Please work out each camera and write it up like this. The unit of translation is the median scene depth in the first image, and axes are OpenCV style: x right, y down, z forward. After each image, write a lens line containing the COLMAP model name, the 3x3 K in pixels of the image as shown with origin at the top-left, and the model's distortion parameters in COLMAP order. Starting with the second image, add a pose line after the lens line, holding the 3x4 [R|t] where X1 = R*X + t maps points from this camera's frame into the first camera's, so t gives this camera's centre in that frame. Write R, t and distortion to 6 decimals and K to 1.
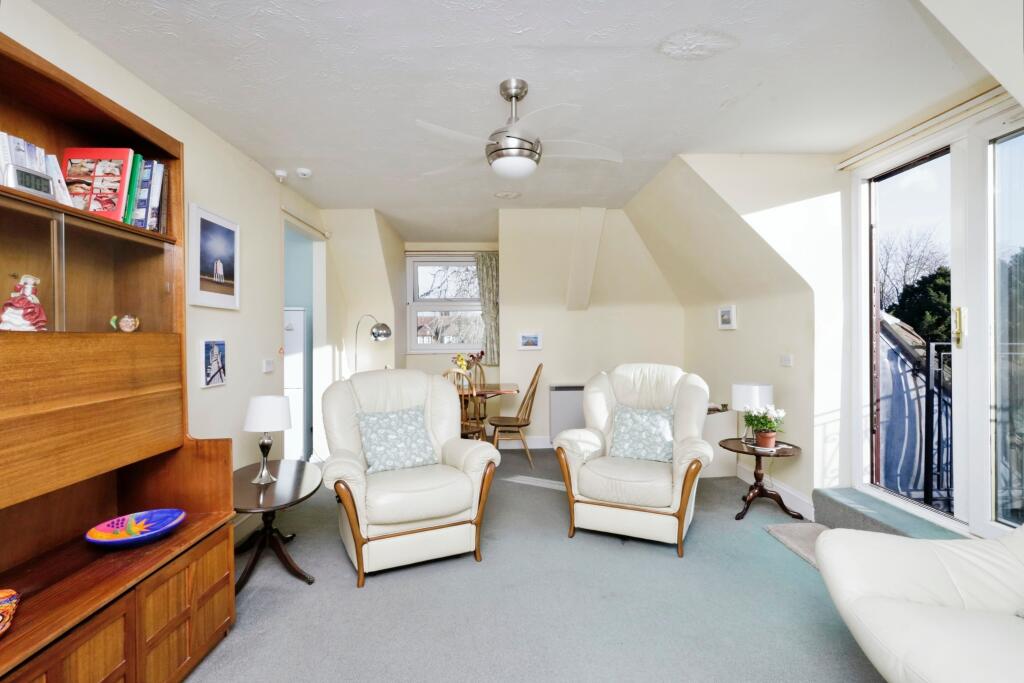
lens RADIAL K [[480.8, 0, 509.2], [0, 480.8, 334.2], [0, 0, 1]] dist [0.003321, 0.000366]
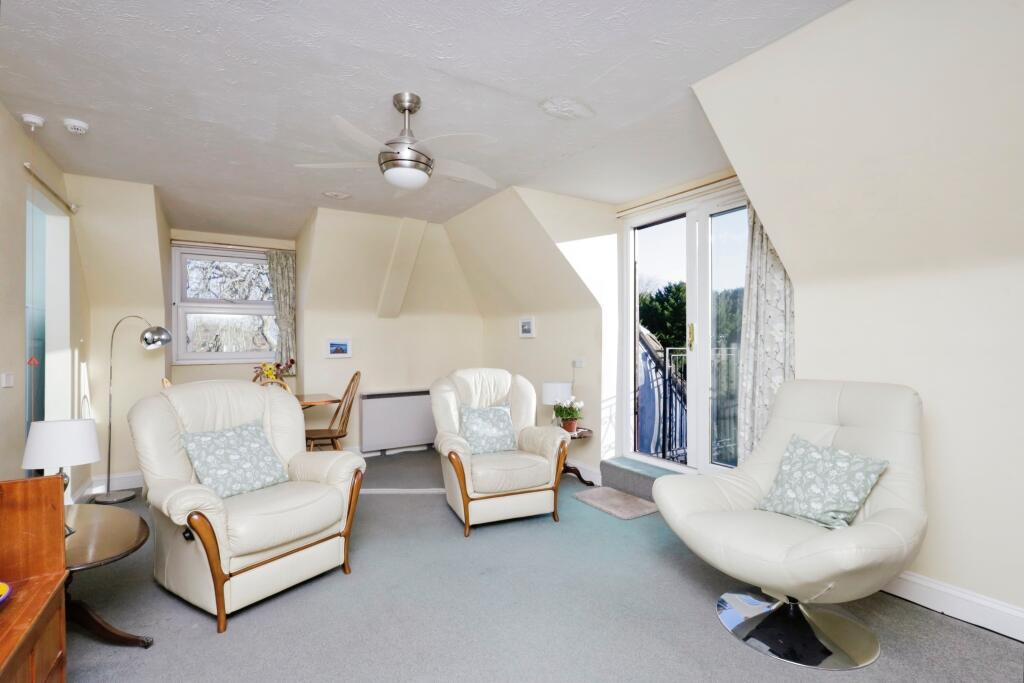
lens RADIAL K [[480.7, 0, 513.8], [0, 480.7, 341.3], [0, 0, 1]] dist [0.000326, 0.000602]
pose [[0.867130, 0.004467, 0.498063, -0.231329], [-0.002664, 0.999987, -0.004329, 0.005882], [-0.498076, 0.002427, 0.867130, -0.006510]]
